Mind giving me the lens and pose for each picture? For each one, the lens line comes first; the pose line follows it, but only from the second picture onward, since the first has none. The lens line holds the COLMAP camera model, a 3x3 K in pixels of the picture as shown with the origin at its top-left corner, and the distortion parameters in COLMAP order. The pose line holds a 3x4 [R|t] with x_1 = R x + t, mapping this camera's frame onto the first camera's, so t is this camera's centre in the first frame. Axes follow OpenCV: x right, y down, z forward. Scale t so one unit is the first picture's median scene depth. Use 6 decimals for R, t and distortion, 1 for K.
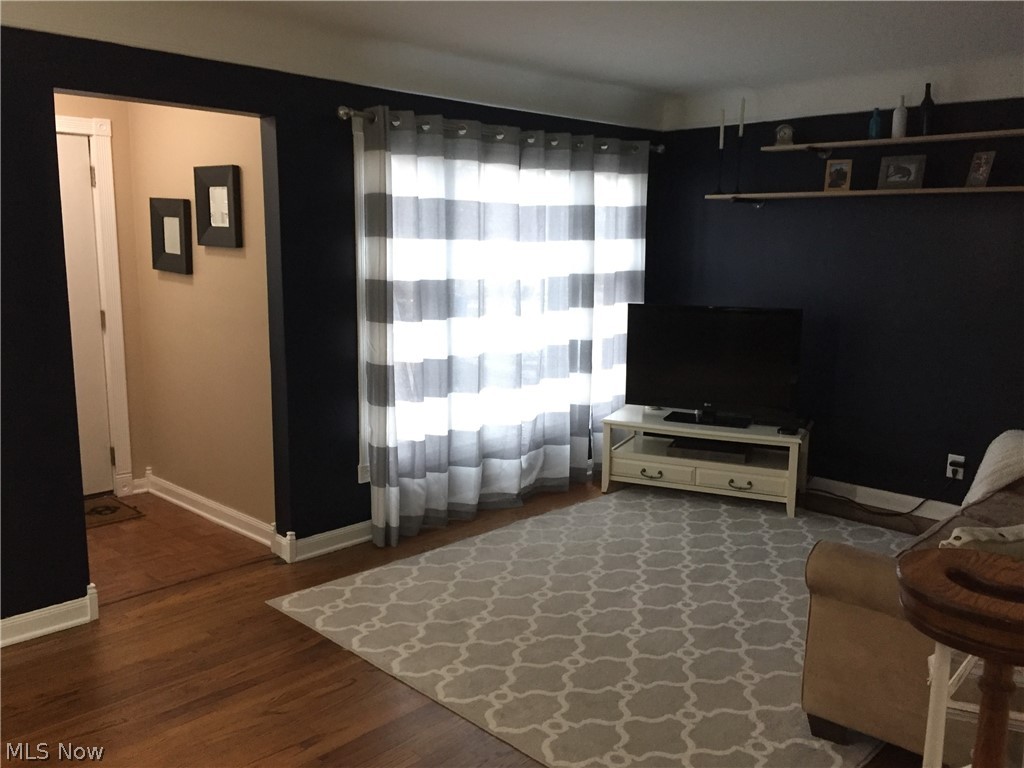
lens RADIAL K [[880.6, 0, 514.0], [0, 880.6, 385.4], [0, 0, 1]] dist [0.073006, -0.094592]
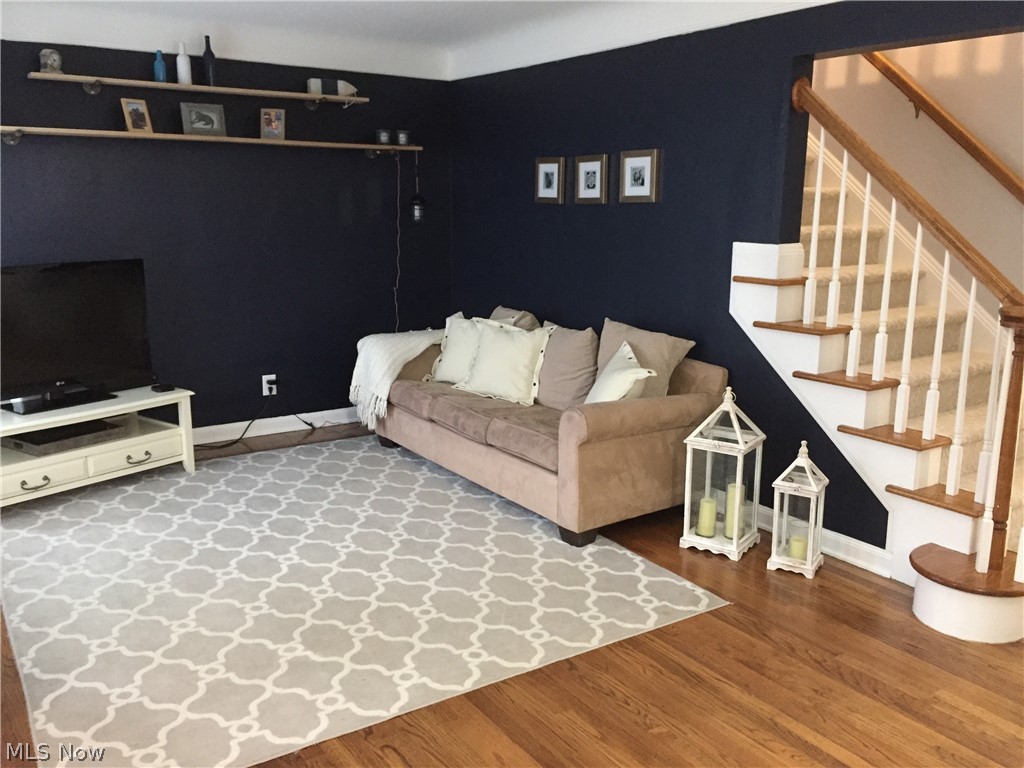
lens RADIAL K [[880.6, 0, 515.3], [0, 880.6, 383.8], [0, 0, 1]] dist [0.073006, -0.094592]
pose [[0.206287, -0.209471, 0.955807, -0.548282], [0.157699, 0.971165, 0.178801, -0.066818], [-0.965700, 0.113846, 0.233372, 0.435984]]
